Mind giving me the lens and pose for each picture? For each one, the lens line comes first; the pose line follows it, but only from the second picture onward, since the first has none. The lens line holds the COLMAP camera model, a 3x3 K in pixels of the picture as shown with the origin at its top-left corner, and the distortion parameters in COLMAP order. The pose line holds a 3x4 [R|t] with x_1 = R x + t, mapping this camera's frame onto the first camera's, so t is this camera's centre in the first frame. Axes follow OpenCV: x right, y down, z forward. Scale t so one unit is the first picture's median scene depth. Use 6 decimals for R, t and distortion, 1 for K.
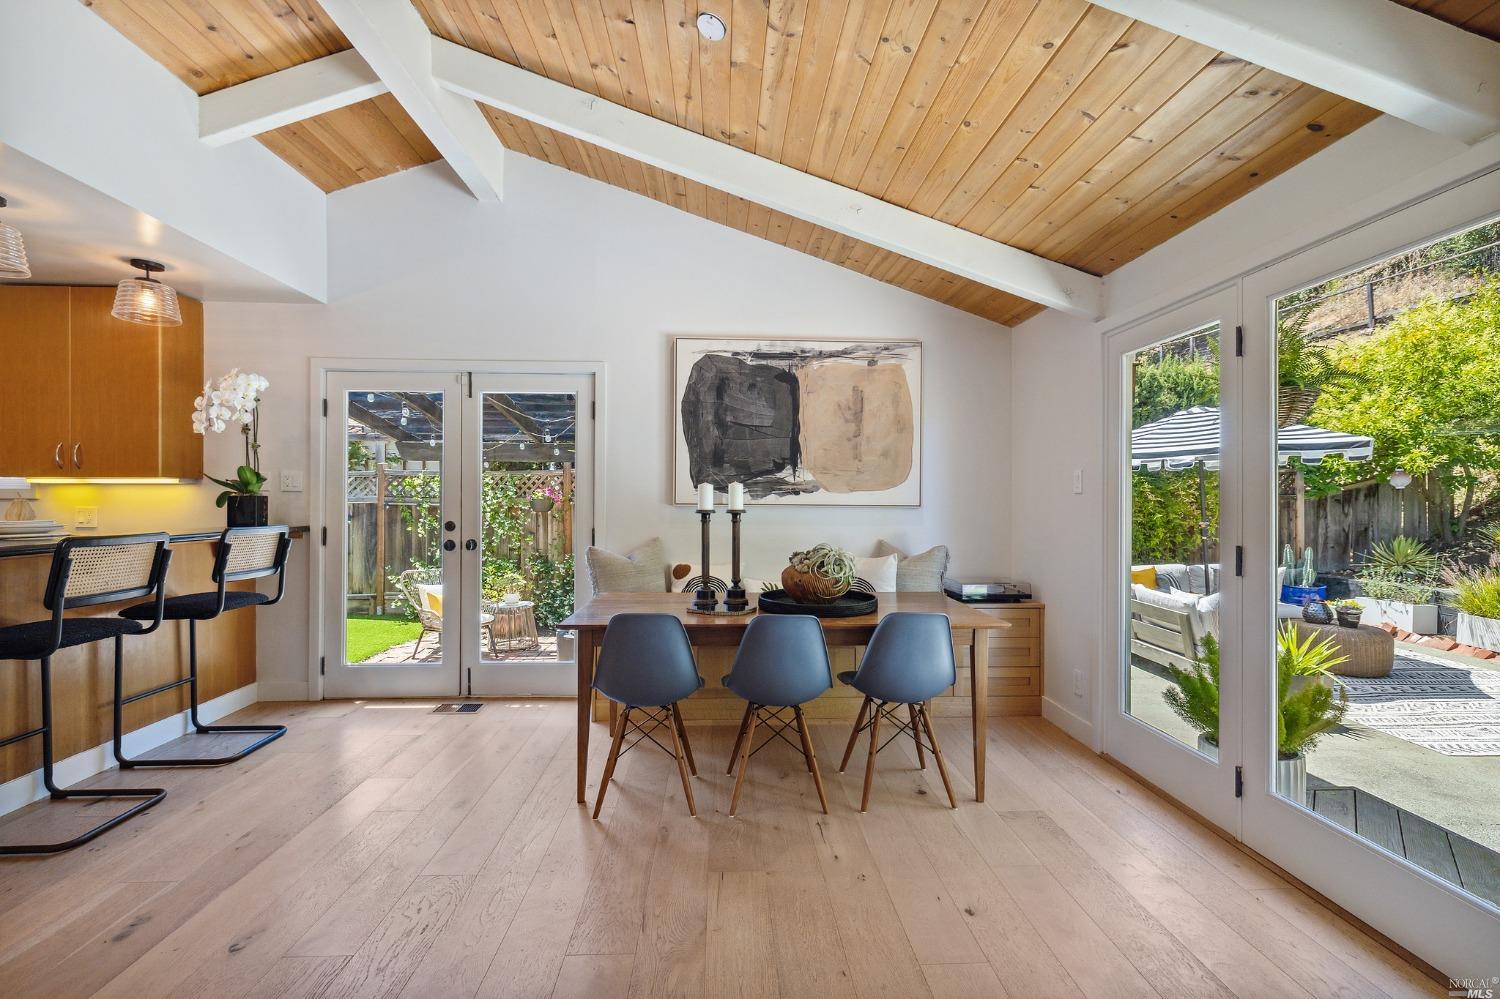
lens RADIAL K [[652.0, 0, 746.6], [0, 652.0, 497.1], [0, 0, 1]] dist [0.002670, 0.000036]
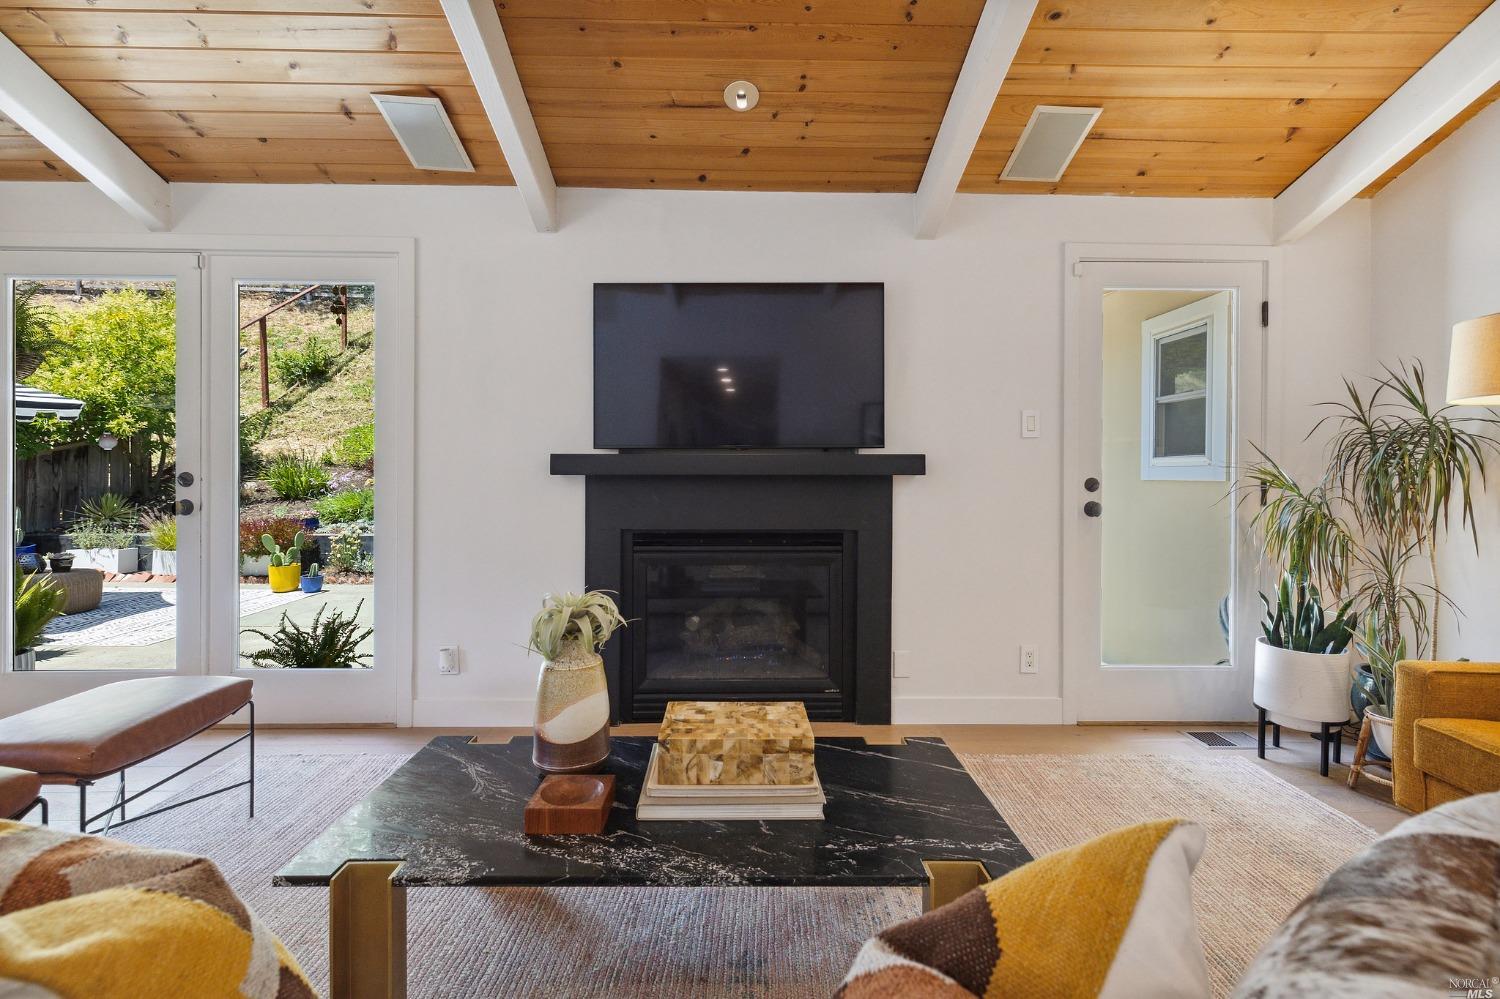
lens RADIAL K [[662.5, 0, 742.4], [0, 662.5, 477.3], [0, 0, 1]] dist [0.004469, 0.000537]
pose [[0.022561, -0.007516, 0.999717, -0.241648], [-0.008481, 0.999934, 0.007709, 0.031259], [-0.999710, -0.008652, 0.022496, -0.236711]]
